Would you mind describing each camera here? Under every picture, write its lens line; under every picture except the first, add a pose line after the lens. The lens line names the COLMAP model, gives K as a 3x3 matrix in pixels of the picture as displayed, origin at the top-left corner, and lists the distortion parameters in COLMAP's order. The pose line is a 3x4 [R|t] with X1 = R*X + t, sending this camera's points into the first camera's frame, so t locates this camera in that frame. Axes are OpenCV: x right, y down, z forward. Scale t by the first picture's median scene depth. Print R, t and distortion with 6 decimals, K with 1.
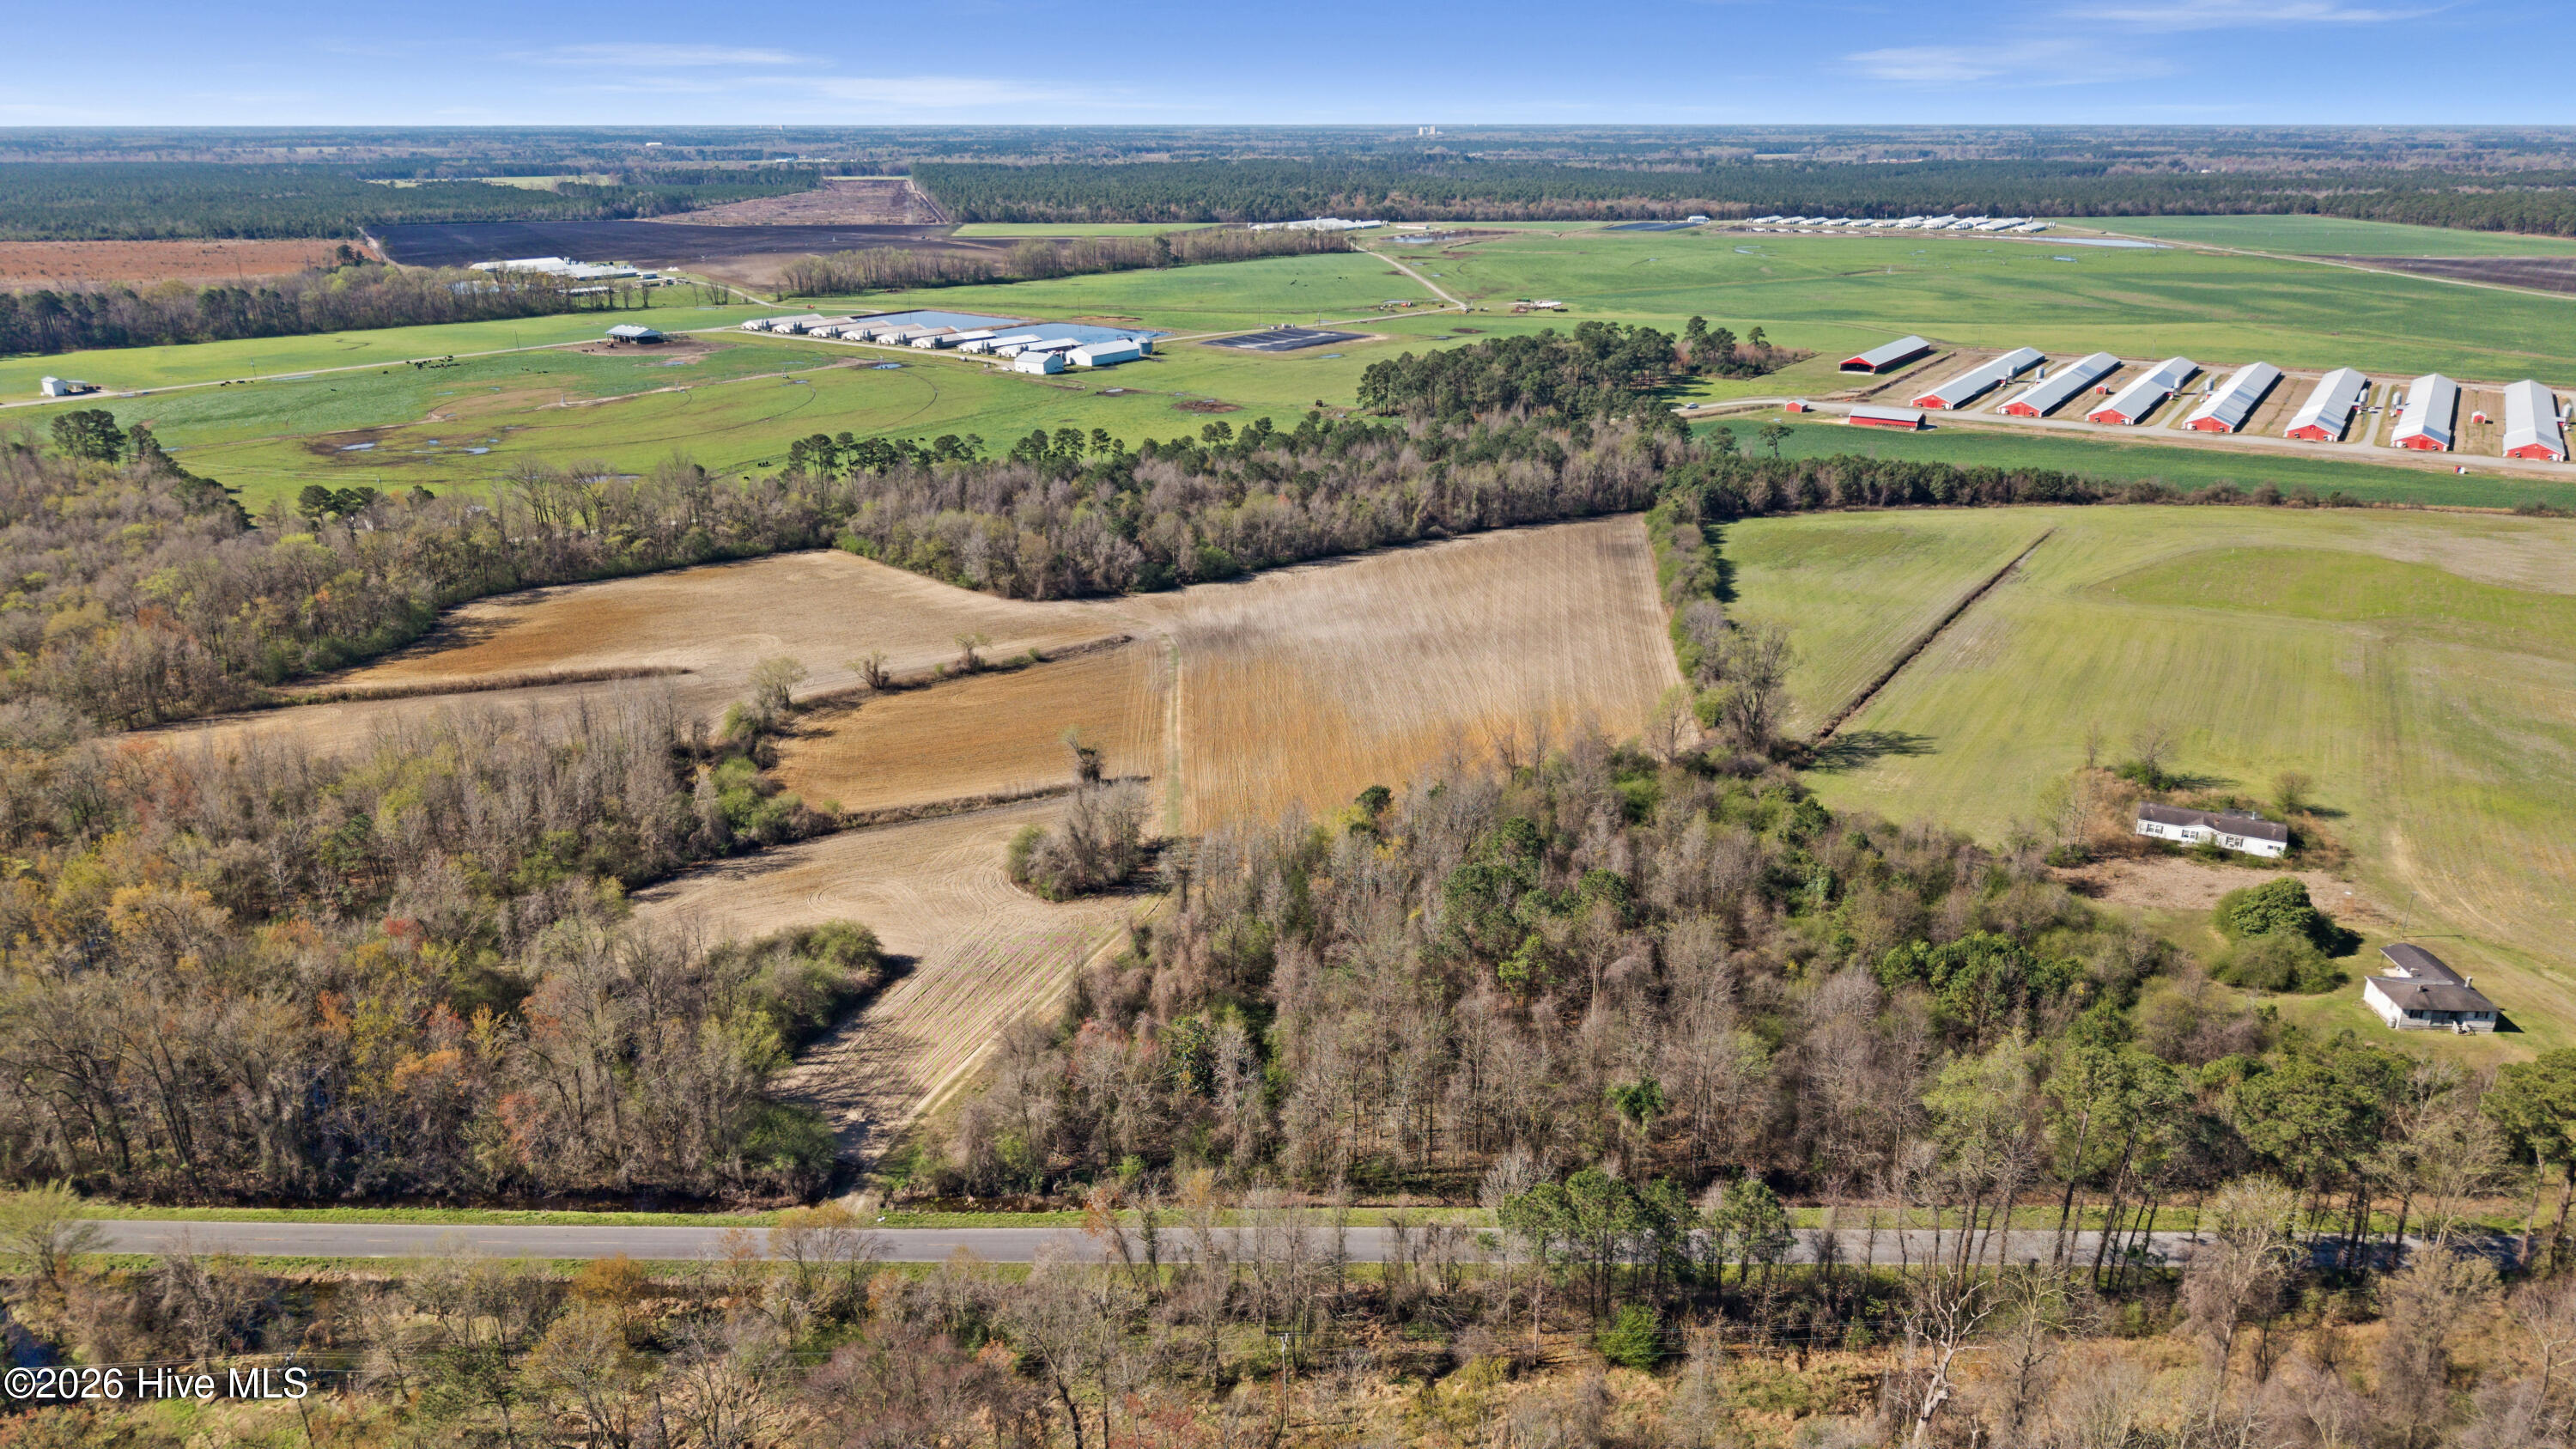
lens RADIAL K [[1742.0, 0, 1282.7], [0, 1742.0, 731.2], [0, 0, 1]] dist [0.026215, -0.033797]
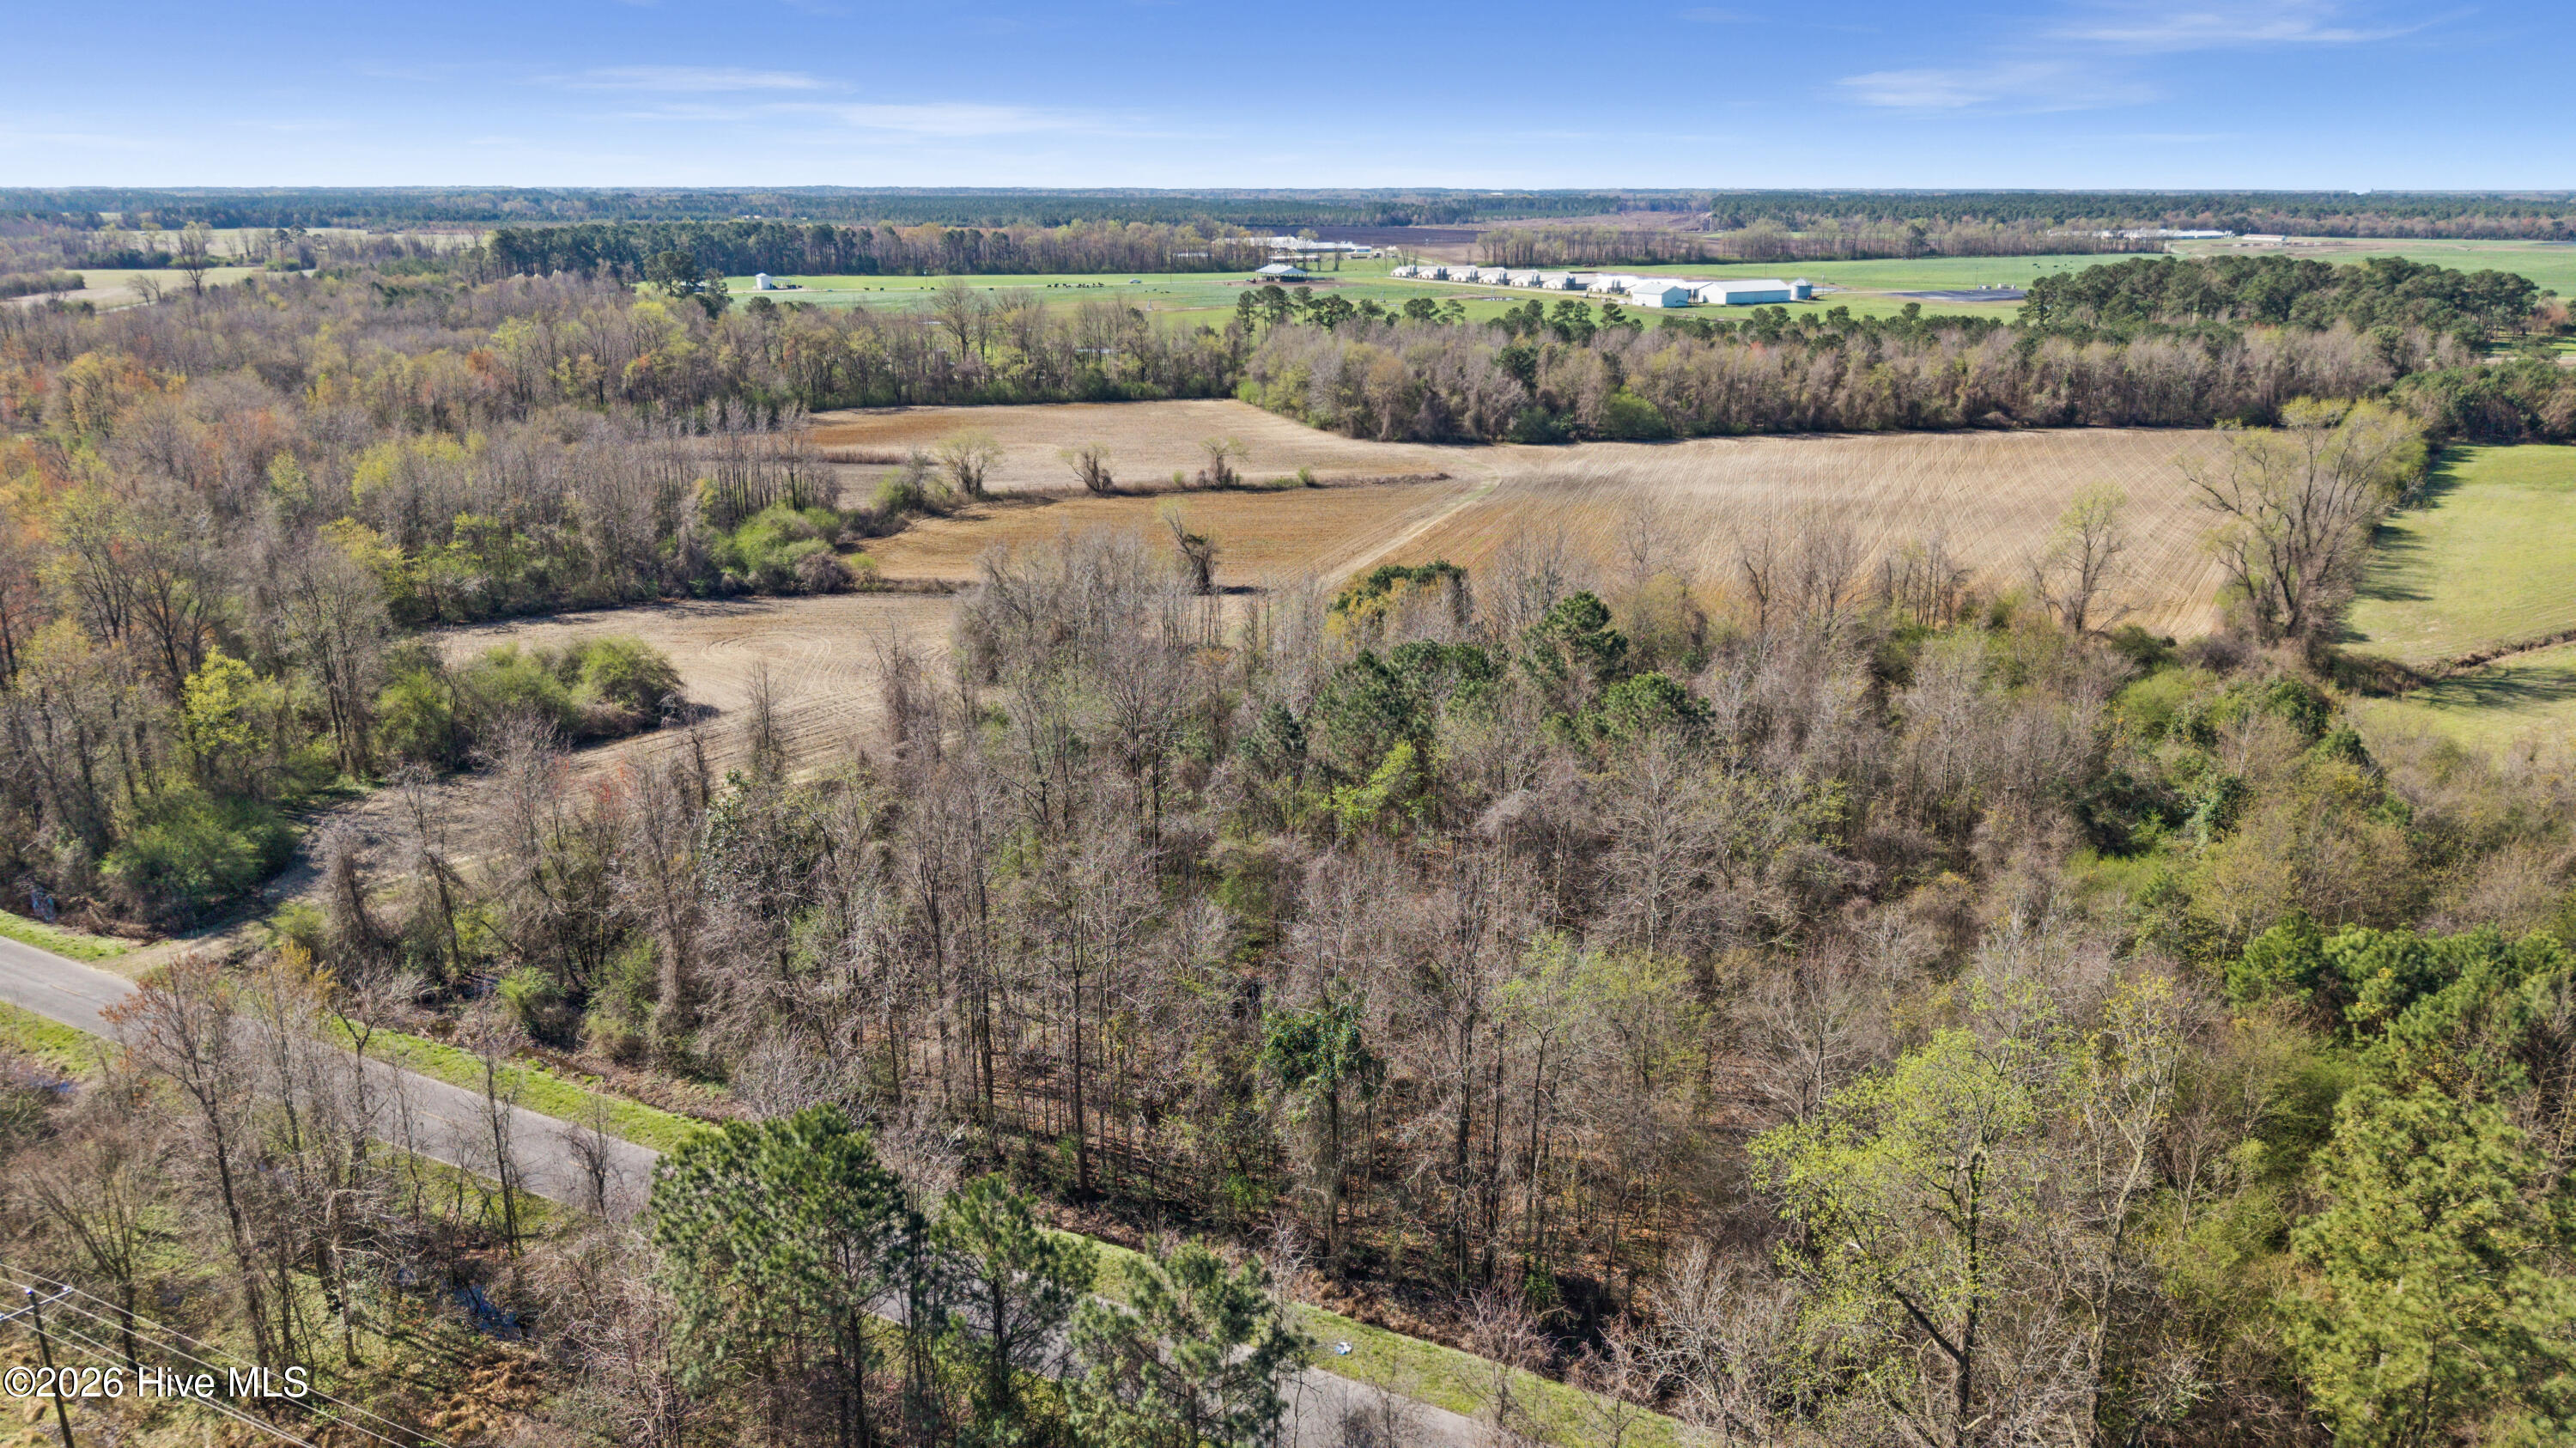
lens RADIAL K [[1741.9, 0, 1277.3], [0, 1741.9, 725.6], [0, 0, 1]] dist [0.026215, -0.033797]
pose [[0.896557, 0.131989, -0.422805, 0.073273], [-0.147187, 0.989103, -0.003336, 0.027143], [0.417757, 0.065222, 0.906215, 0.124313]]
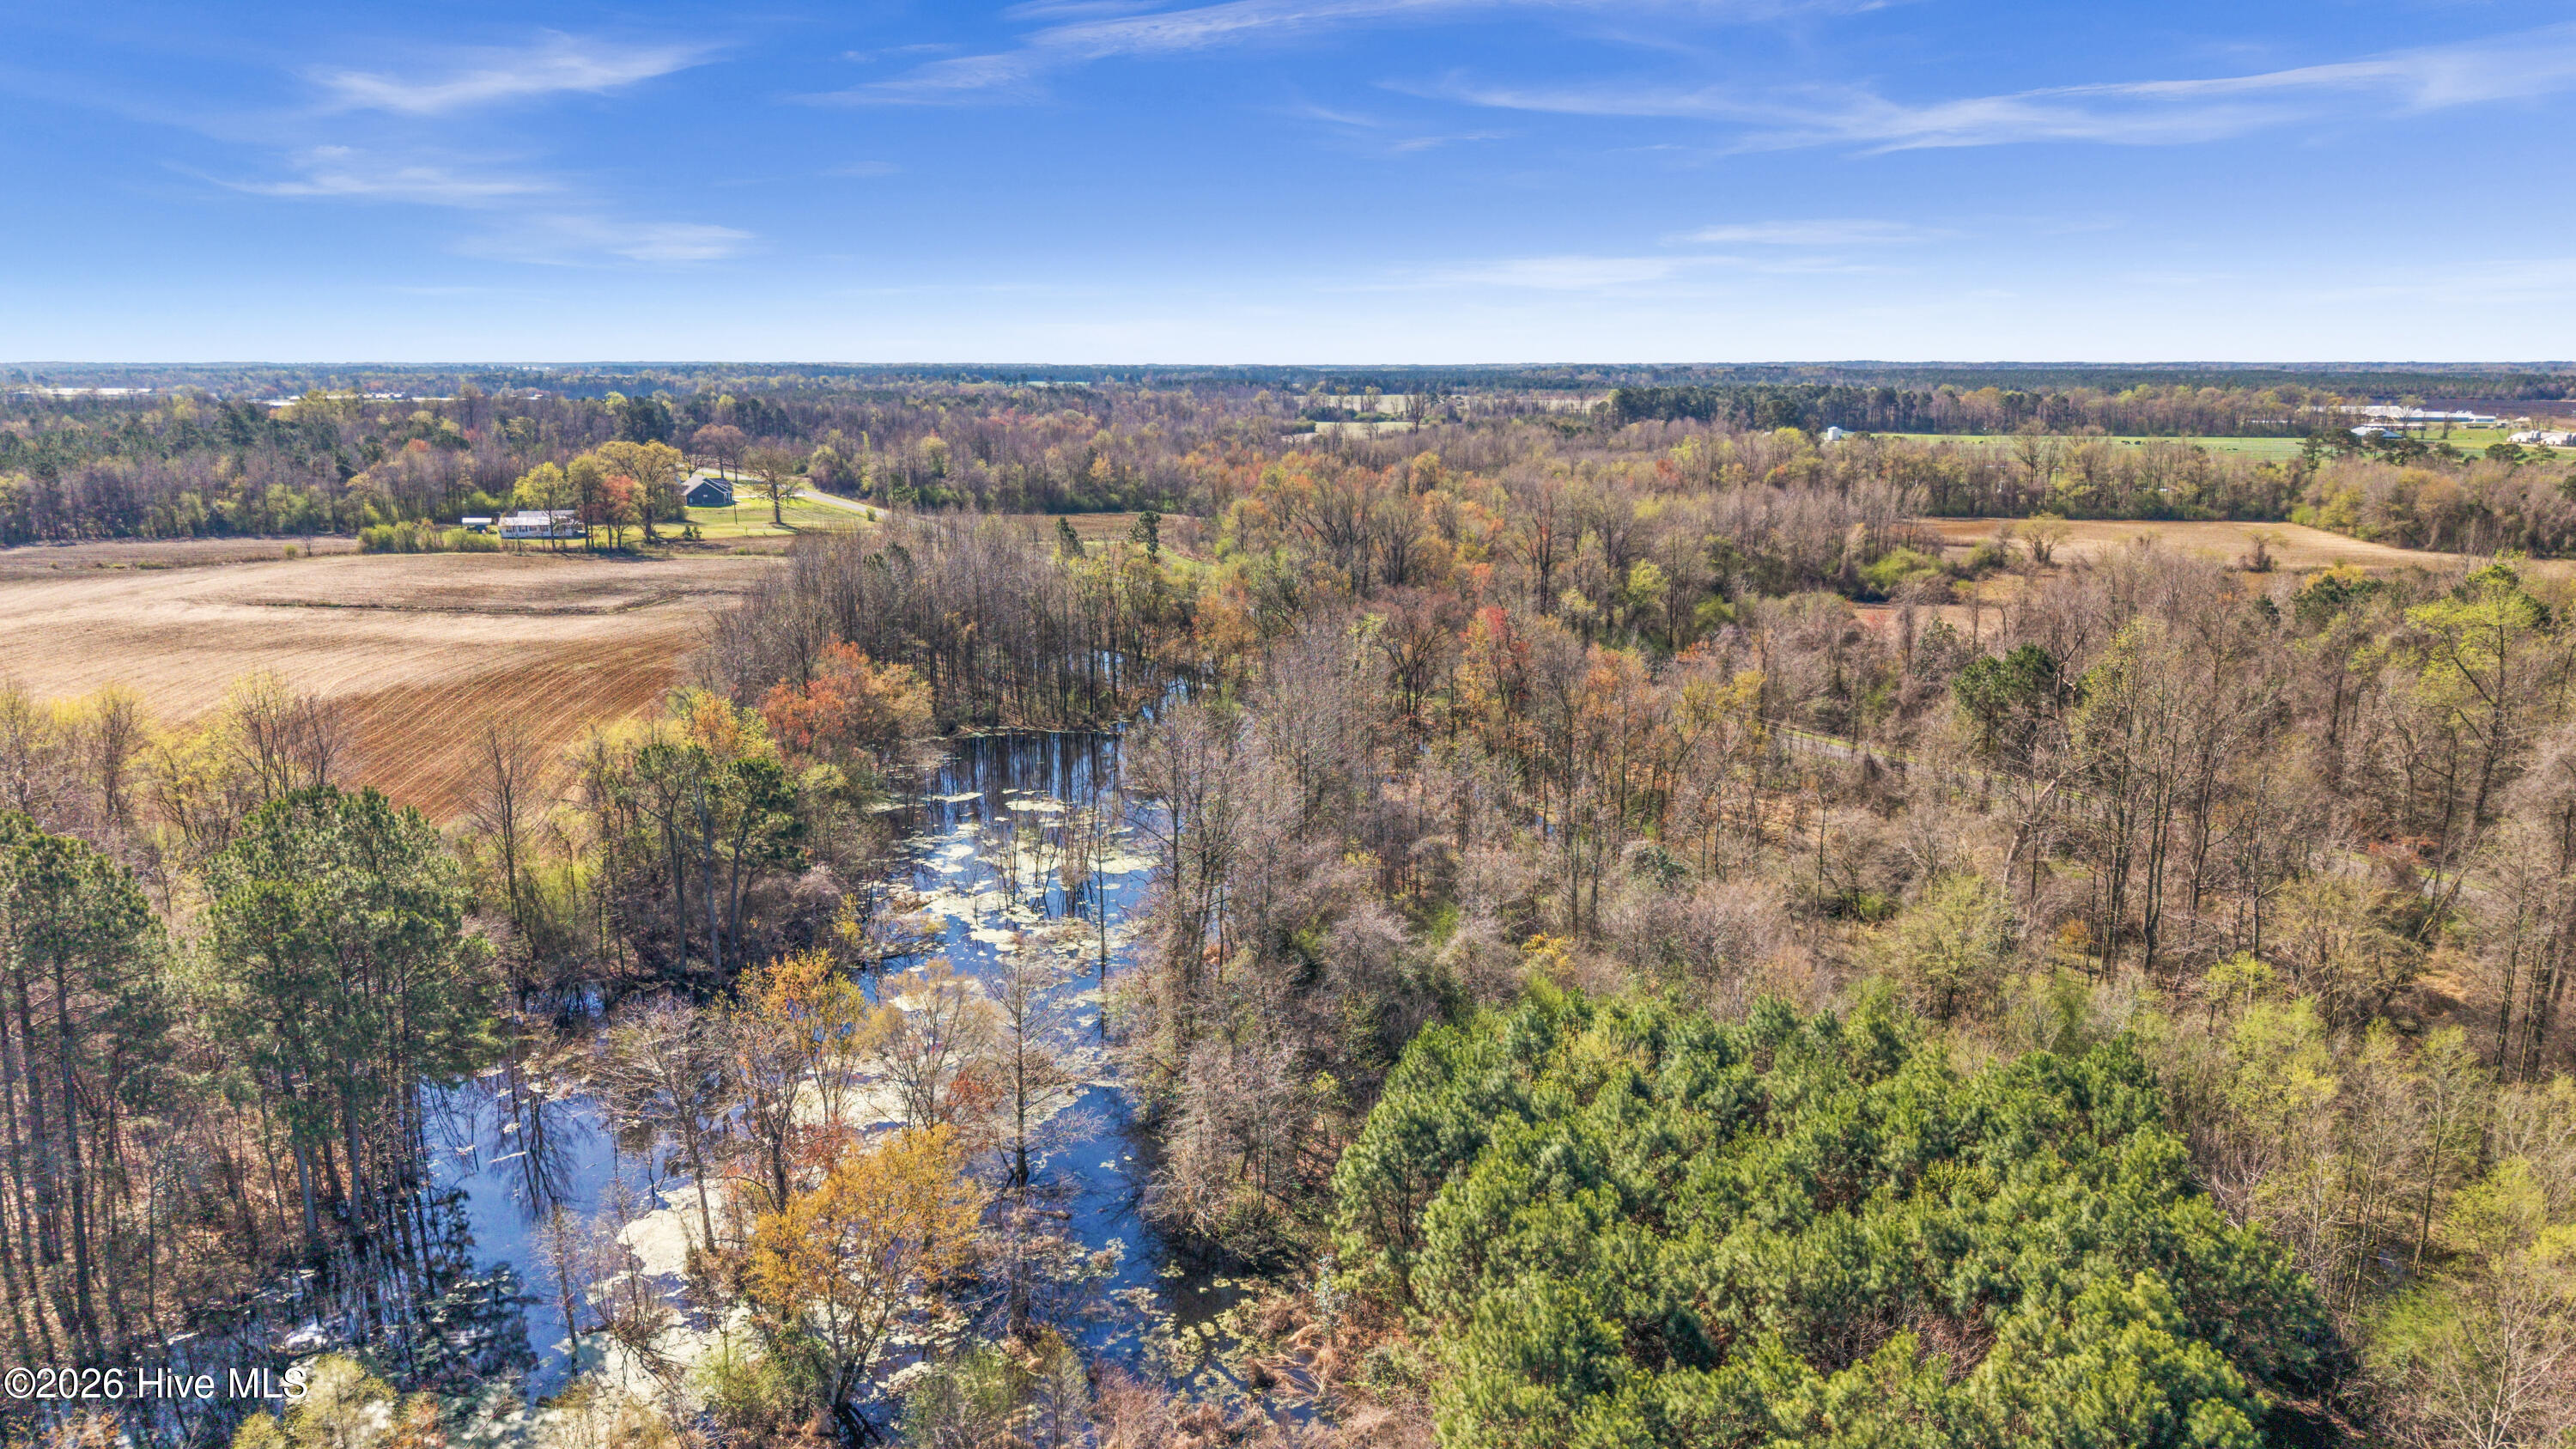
lens RADIAL K [[1742.0, 0, 1281.3], [0, 1742.0, 723.6], [0, 0, 1]] dist [0.026215, -0.033797]
pose [[0.526495, 0.170699, -0.832866, 0.138323], [-0.277628, 0.960452, 0.021347, 0.068415], [0.803571, 0.219987, 0.553063, 0.023608]]
